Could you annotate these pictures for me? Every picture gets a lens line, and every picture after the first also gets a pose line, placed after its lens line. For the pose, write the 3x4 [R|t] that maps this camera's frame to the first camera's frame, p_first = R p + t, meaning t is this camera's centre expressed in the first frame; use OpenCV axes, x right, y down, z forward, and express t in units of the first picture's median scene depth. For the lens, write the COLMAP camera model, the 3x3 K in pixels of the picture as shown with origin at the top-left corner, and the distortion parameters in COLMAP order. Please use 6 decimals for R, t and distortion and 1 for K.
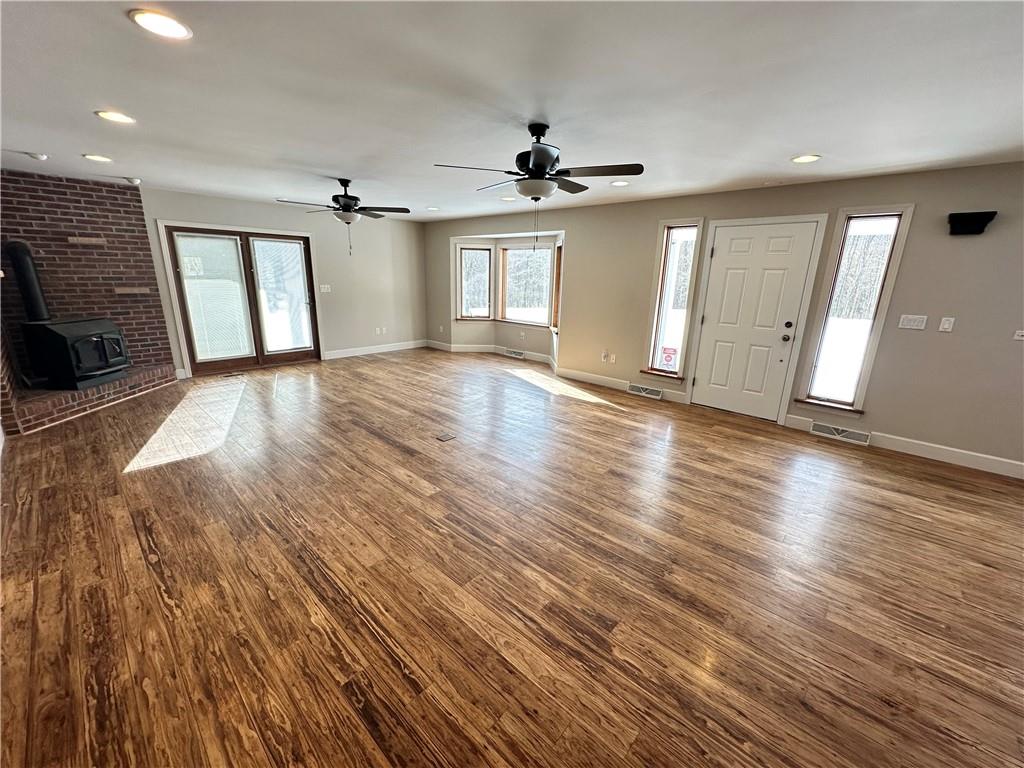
lens RADIAL K [[407.7, 0, 511.6], [0, 407.7, 384.8], [0, 0, 1]] dist [-0.001438, 0.000101]
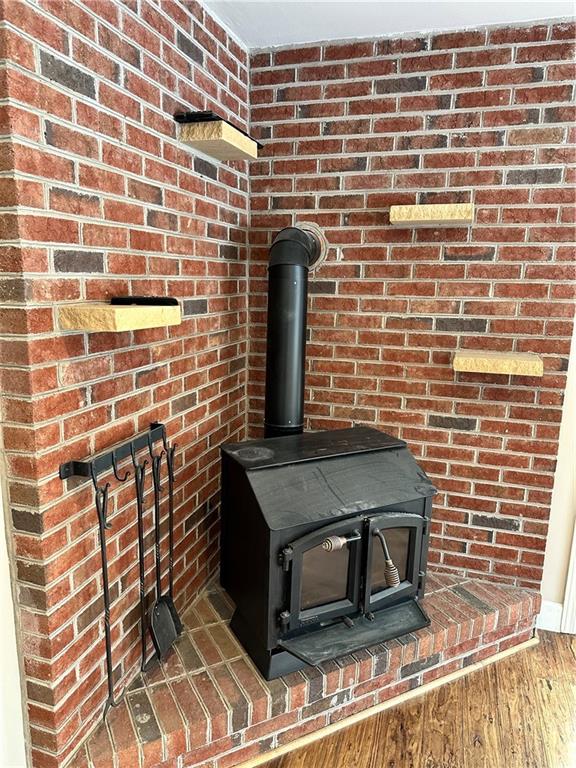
lens RADIAL K [[530.6, 0, 284.4], [0, 530.6, 385.5], [0, 0, 1]] dist [0.078249, -0.104108]
pose [[0.427009, 0.168362, -0.888436, -0.697956], [-0.251394, 0.965883, 0.062211, -0.221357], [0.868599, 0.196783, 0.454766, 0.743168]]
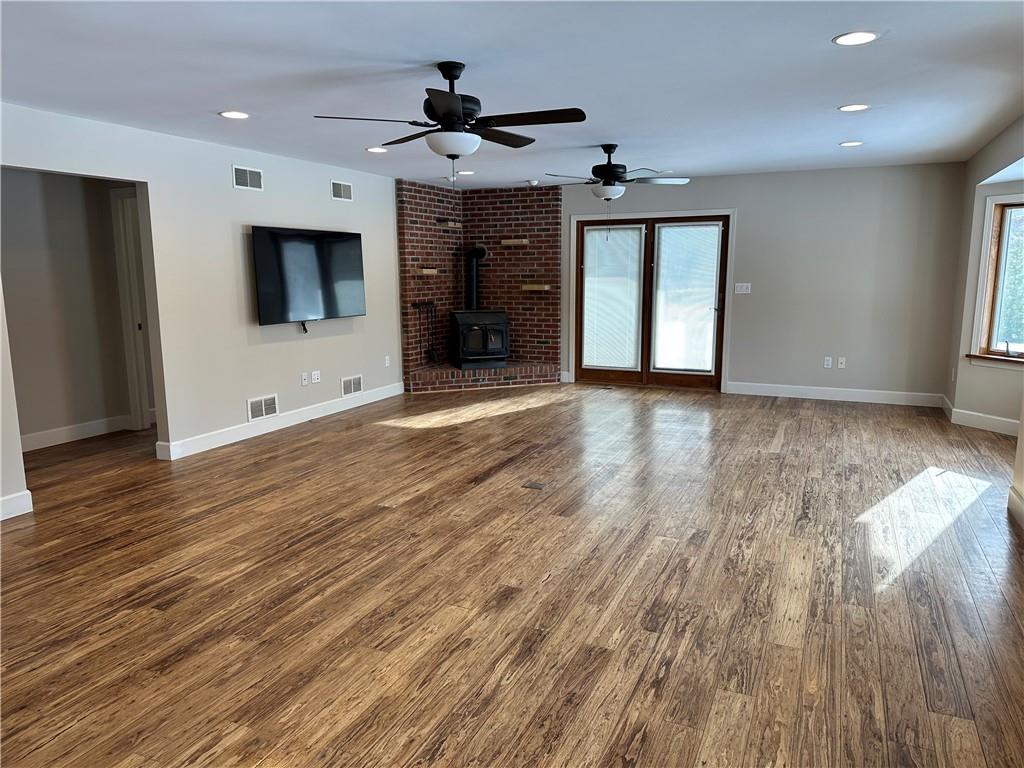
lens RADIAL K [[707.5, 0, 517.4], [0, 707.5, 389.7], [0, 0, 1]] dist [0.078249, -0.104108]
pose [[0.314048, 0.135385, -0.939705, 0.842296], [-0.238261, 0.969344, 0.060029, -0.086673], [0.919024, 0.205043, 0.336677, 0.457651]]
